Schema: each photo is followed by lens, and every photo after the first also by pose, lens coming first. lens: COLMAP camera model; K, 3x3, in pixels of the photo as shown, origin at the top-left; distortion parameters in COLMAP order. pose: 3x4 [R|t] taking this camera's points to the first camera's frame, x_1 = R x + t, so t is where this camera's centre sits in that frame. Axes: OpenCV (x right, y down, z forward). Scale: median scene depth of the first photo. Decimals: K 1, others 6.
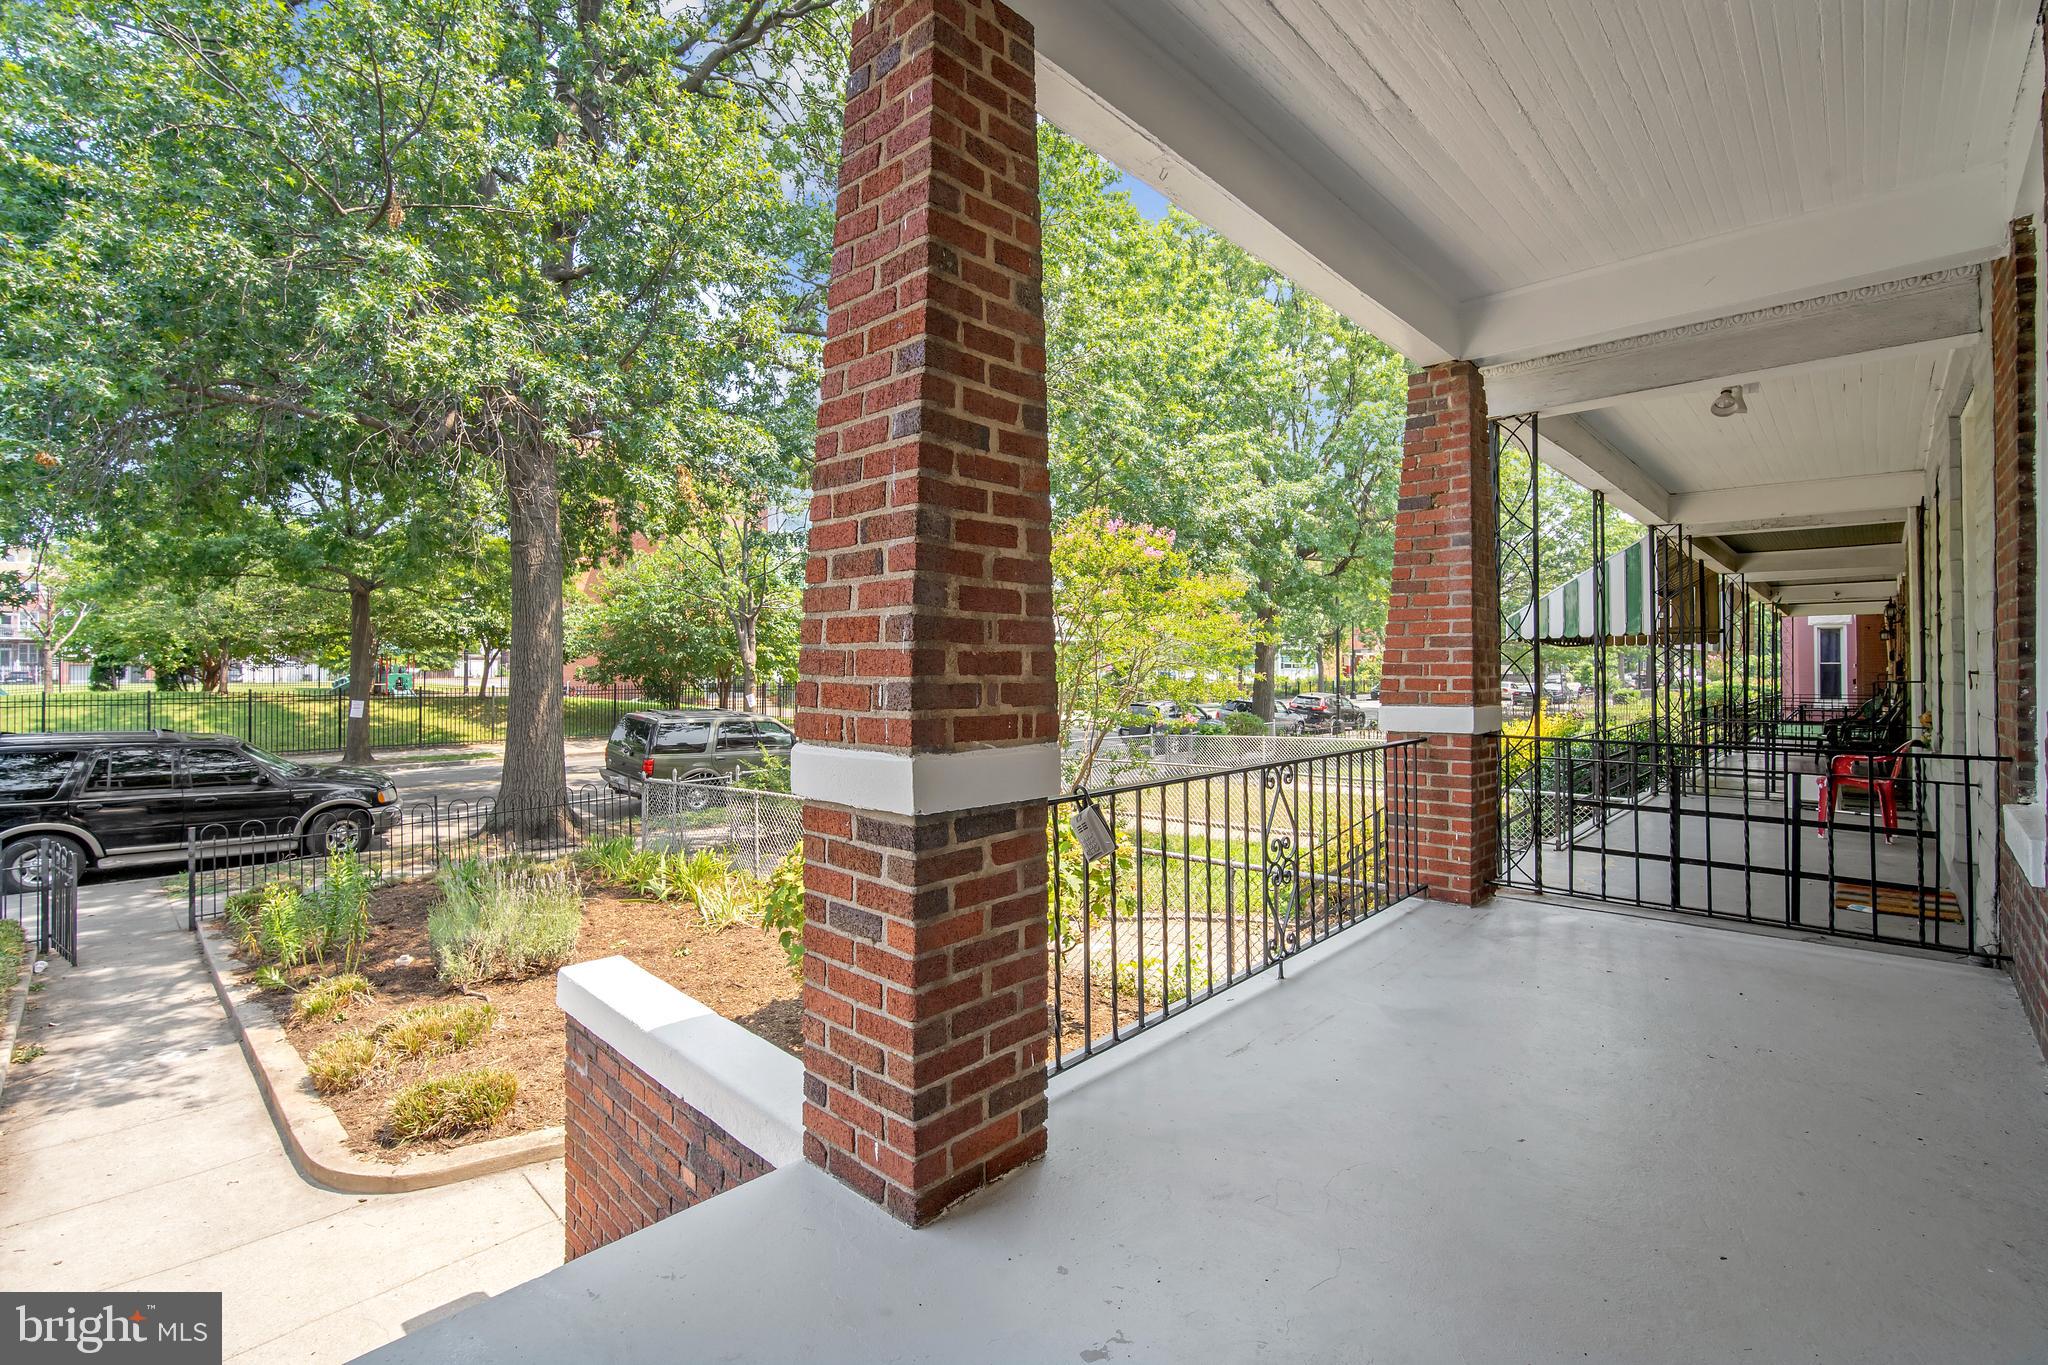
lens RADIAL K [[916.2, 0, 1046.8], [0, 916.2, 677.7], [0, 0, 1]] dist [-0.005133, 0.000332]
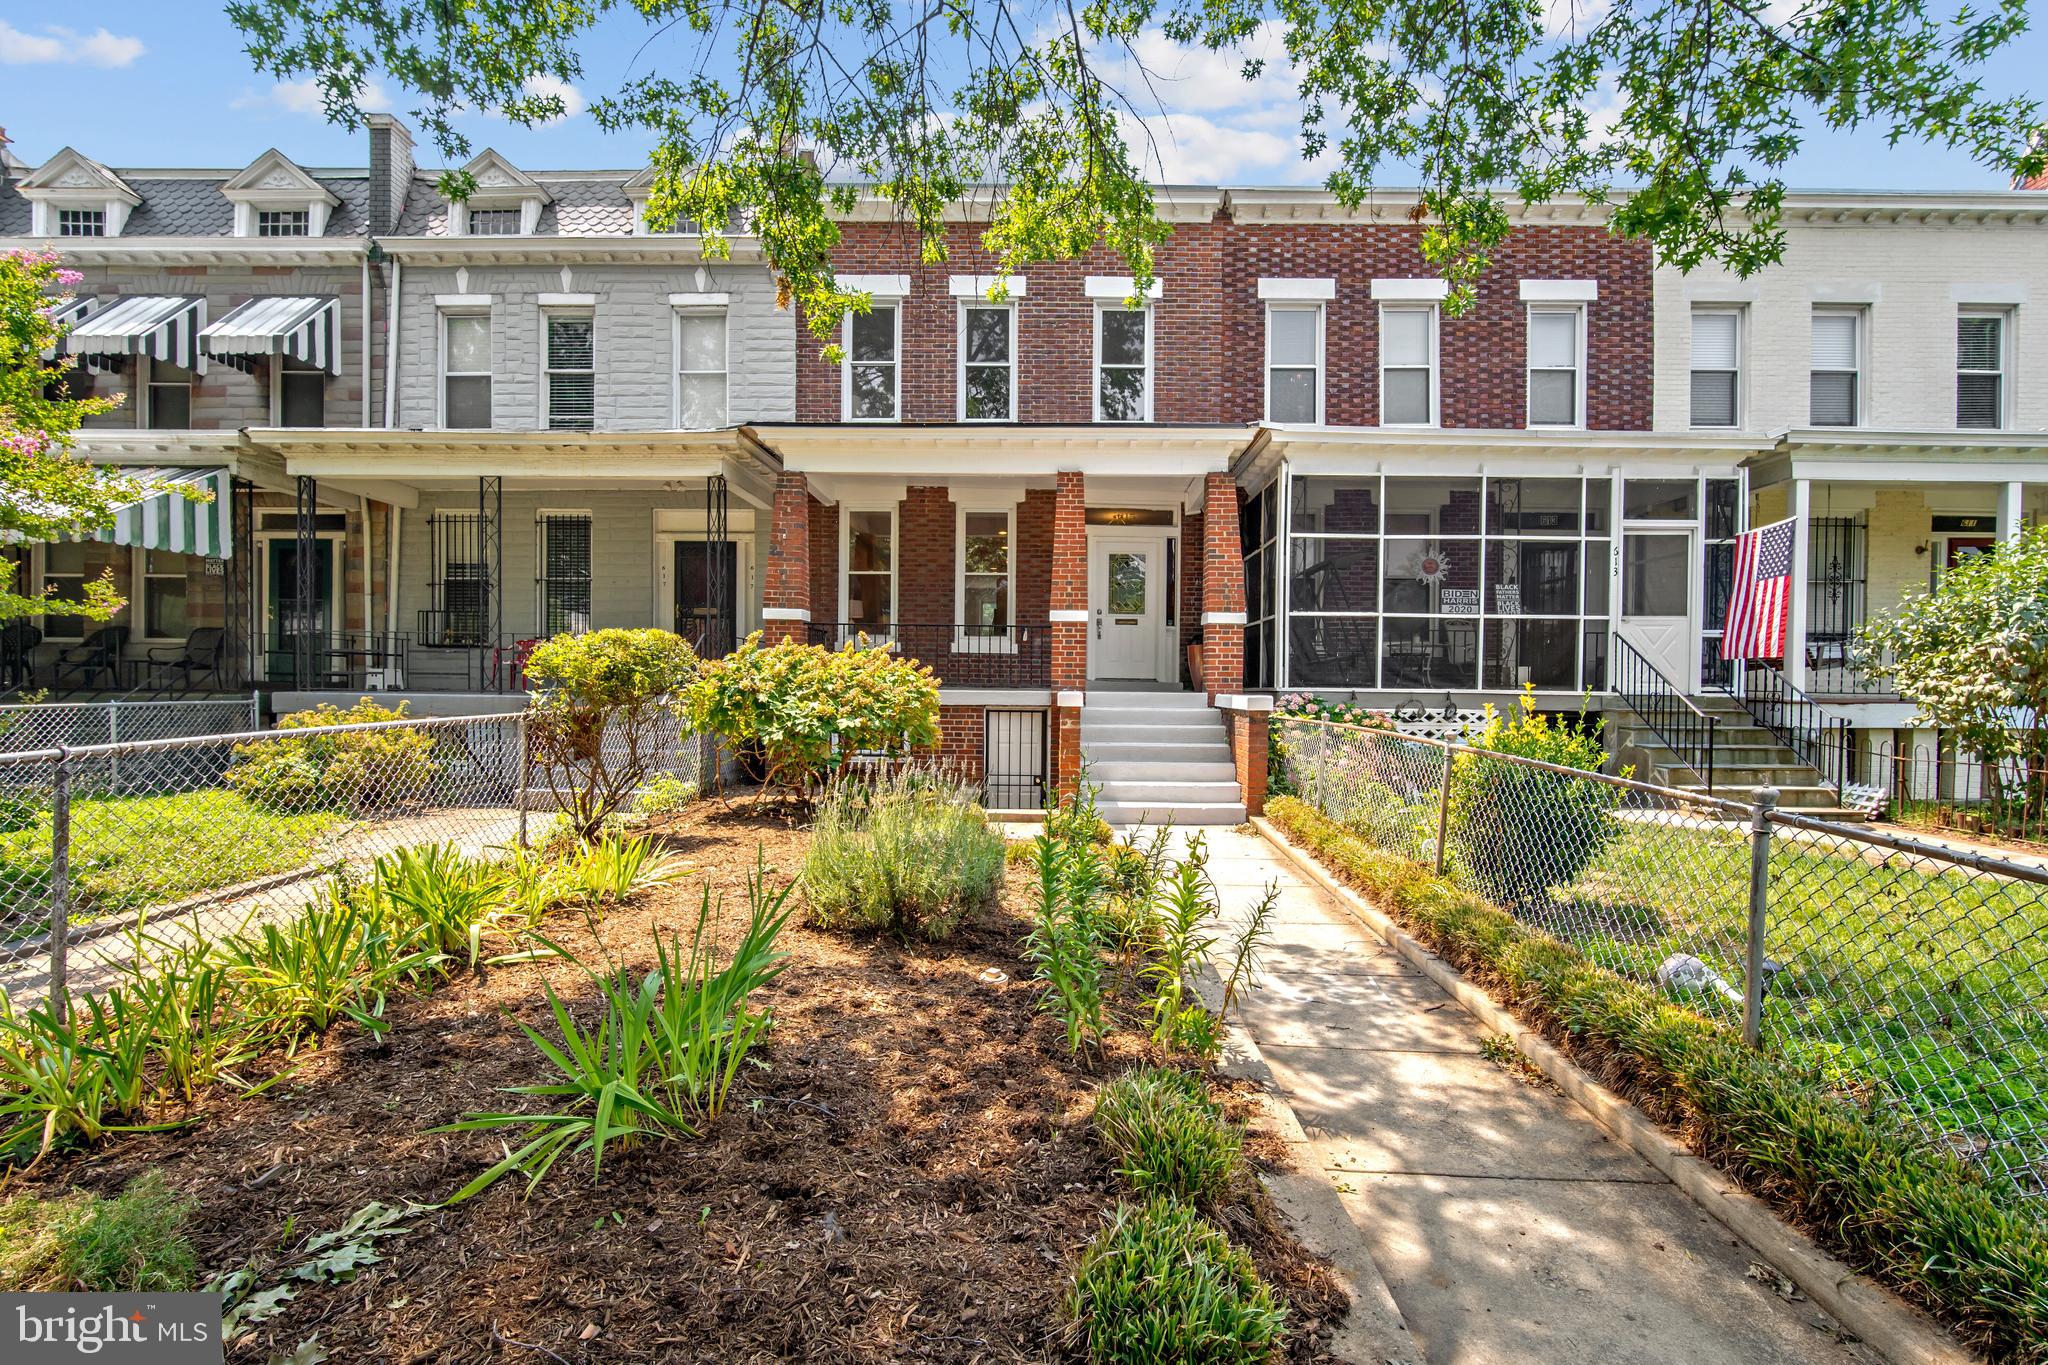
lens RADIAL K [[916.2, 0, 1046.8], [0, 916.2, 677.7], [0, 0, 1]] dist [-0.005133, 0.000332]
pose [[-0.682644, 0.004428, 0.730737, -1.348496], [0.001319, 0.999987, -0.004828, 0.170064], [-0.730750, -0.002332, -0.682642, 1.610912]]
